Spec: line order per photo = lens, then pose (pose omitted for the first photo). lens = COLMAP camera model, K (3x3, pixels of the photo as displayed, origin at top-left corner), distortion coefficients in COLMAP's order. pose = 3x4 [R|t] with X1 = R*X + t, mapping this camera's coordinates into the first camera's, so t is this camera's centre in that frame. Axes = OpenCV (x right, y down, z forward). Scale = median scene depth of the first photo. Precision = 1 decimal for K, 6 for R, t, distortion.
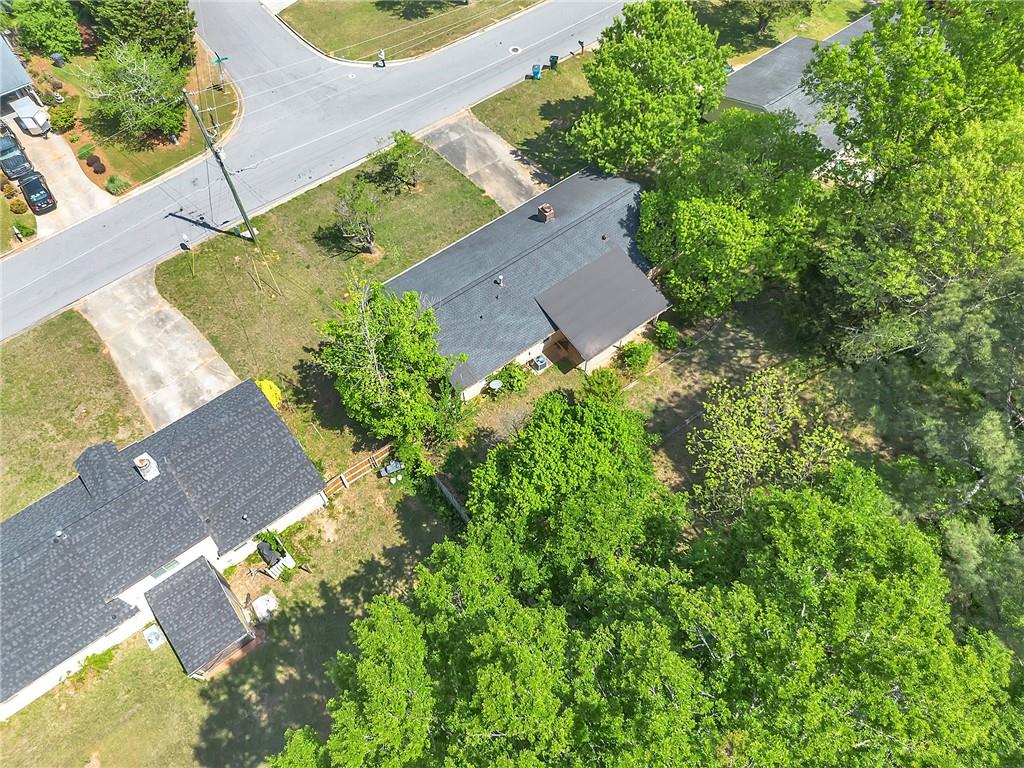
lens RADIAL K [[730.1, 0, 512.0], [0, 730.1, 384.0], [0, 0, 1]] dist [0.053343, -0.044512]
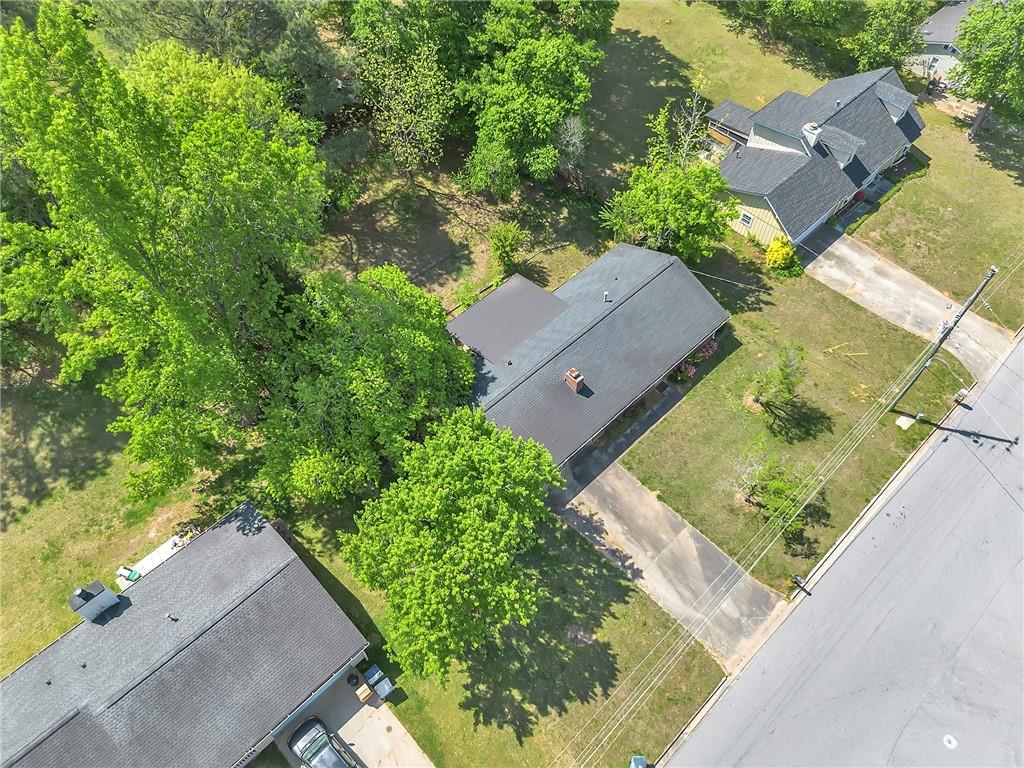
lens RADIAL K [[730.1, 0, 512.0], [0, 730.1, 384.0], [0, 0, 1]] dist [0.053343, -0.044512]
pose [[-0.994575, 0.092079, -0.048396, 0.162966], [-0.080666, -0.388945, 0.917723, -1.026833], [0.065679, 0.916648, 0.394263, 0.613943]]
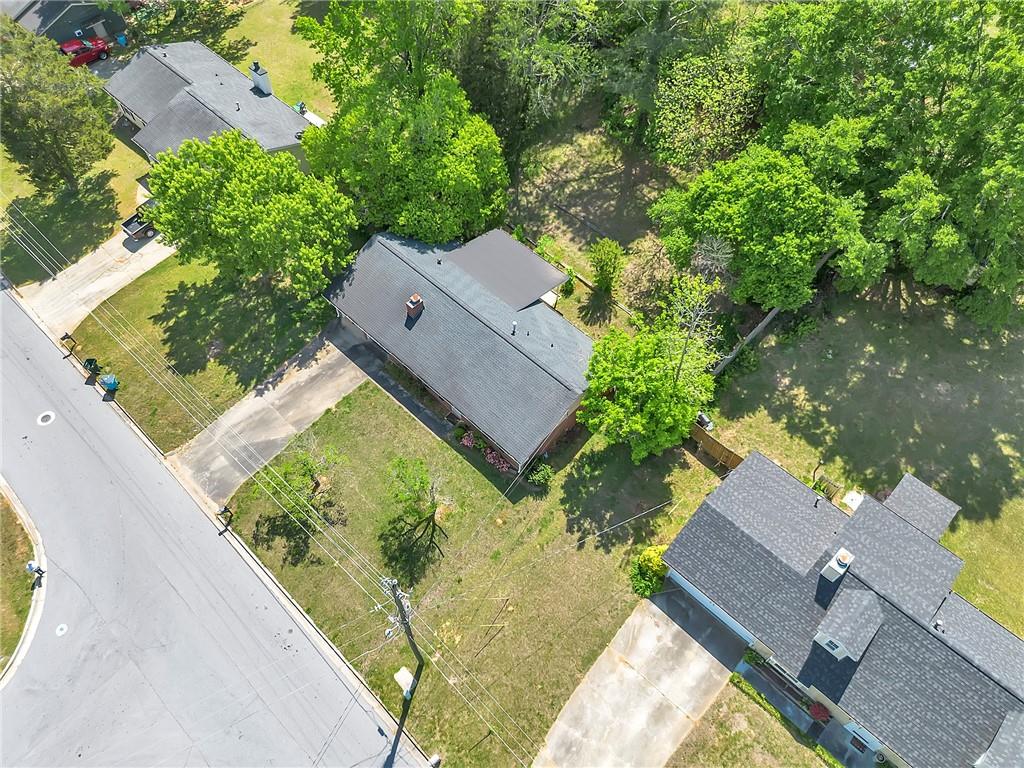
lens RADIAL K [[730.1, 0, 512.0], [0, 730.1, 384.0], [0, 0, 1]] dist [0.053343, -0.044512]
pose [[-0.142550, -0.818325, 0.556798, -0.569167], [0.843471, 0.193923, 0.500950, -0.565999], [-0.517916, 0.541053, 0.662589, 0.335756]]
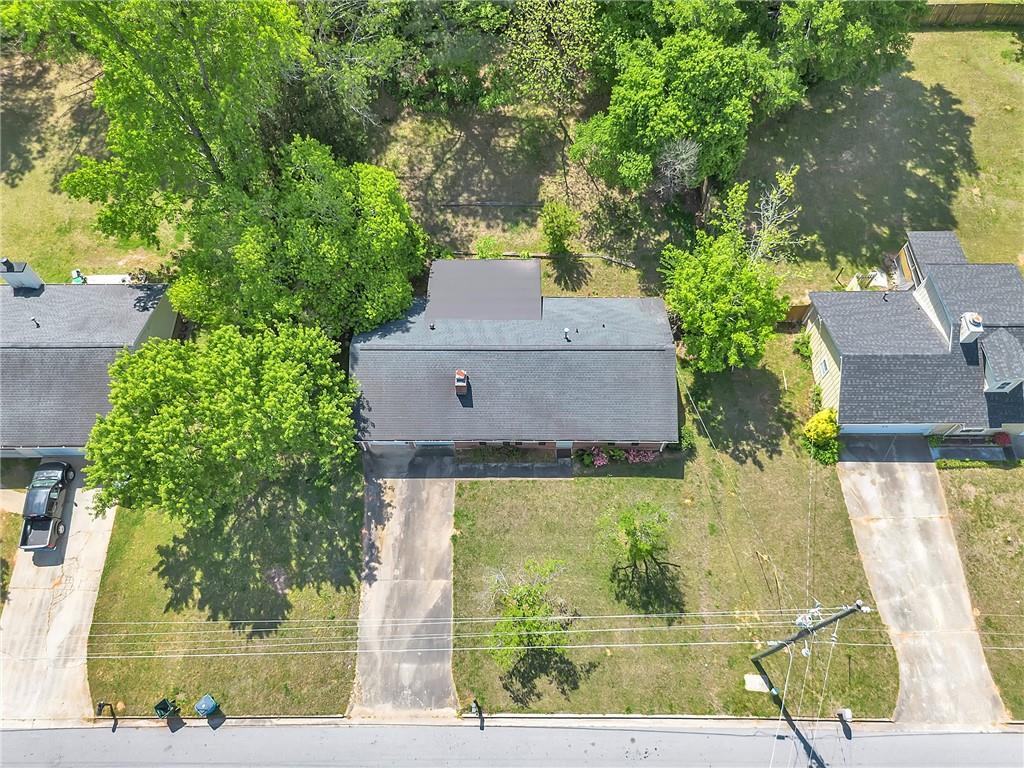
lens RADIAL K [[730.1, 0, 512.0], [0, 730.1, 384.0], [0, 0, 1]] dist [0.053343, -0.044512]
pose [[-0.787716, -0.537341, 0.301277, -0.246419], [0.529706, -0.341120, 0.776562, -0.827987], [-0.314507, 0.771299, 0.553339, 0.492983]]
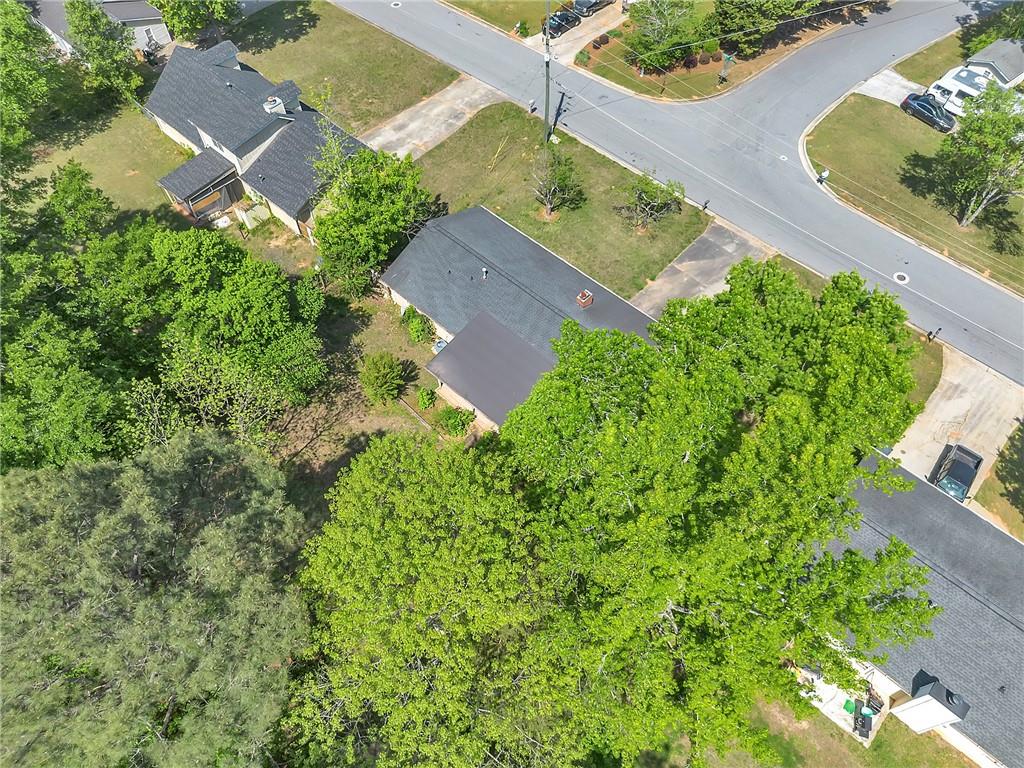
lens RADIAL K [[730.1, 0, 512.0], [0, 730.1, 384.0], [0, 0, 1]] dist [0.053343, -0.044512]
pose [[0.162504, 0.824673, -0.541763, 0.618414], [-0.838021, 0.405198, 0.365425, -0.442625], [0.520877, 0.394626, 0.756939, 0.254395]]
